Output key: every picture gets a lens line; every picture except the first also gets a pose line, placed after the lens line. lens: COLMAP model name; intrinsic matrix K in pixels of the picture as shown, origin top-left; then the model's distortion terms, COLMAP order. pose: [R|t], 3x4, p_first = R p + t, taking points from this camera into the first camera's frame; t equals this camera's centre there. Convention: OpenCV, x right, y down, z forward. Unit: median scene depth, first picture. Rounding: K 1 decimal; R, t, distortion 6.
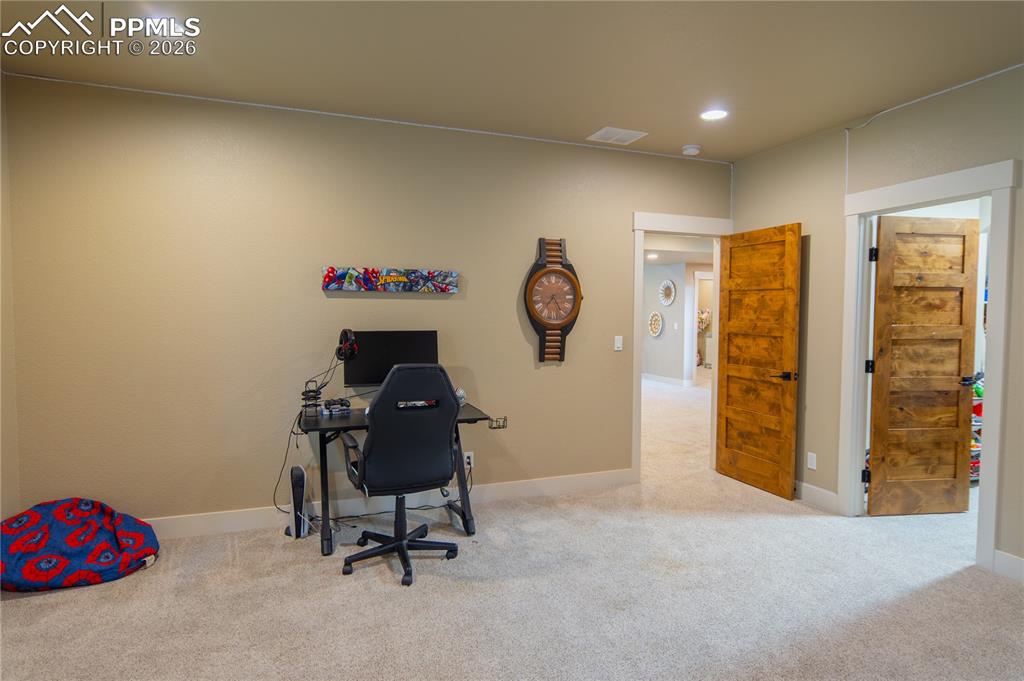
lens RADIAL K [[557.1, 0, 512.6], [0, 557.1, 340.5], [0, 0, 1]] dist [-0.009672, 0.006710]
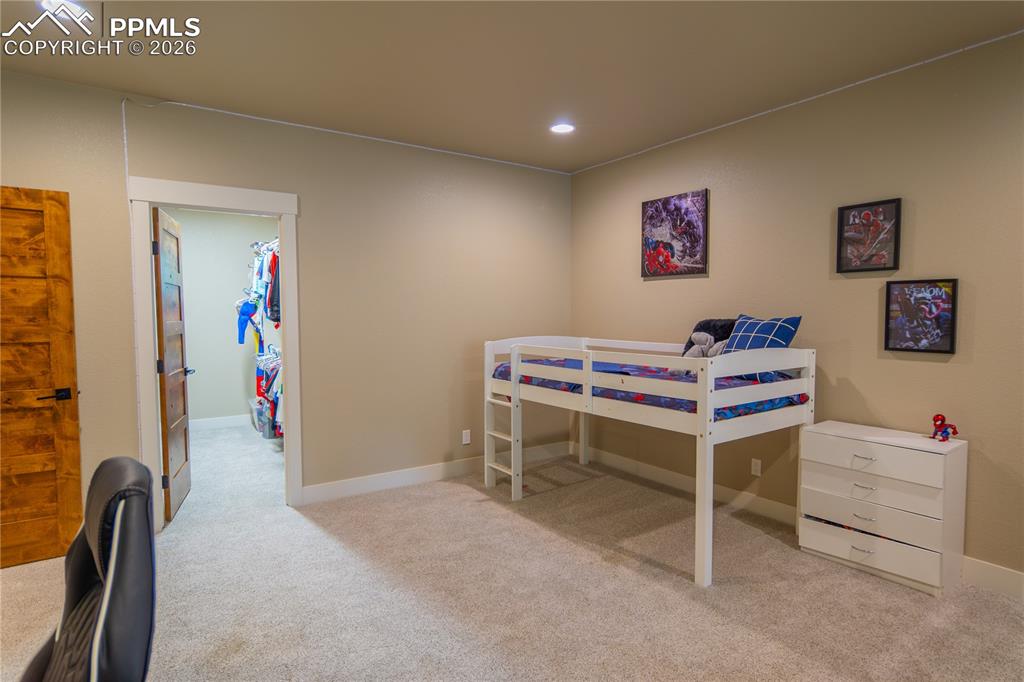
lens RADIAL K [[557.1, 0, 512.5], [0, 557.1, 341.7], [0, 0, 1]] dist [-0.009672, 0.006710]
pose [[-0.242937, -0.060351, 0.968163, -0.372157], [0.046005, 0.996223, 0.073644, -0.033396], [-0.968950, 0.062432, -0.239243, 0.578671]]
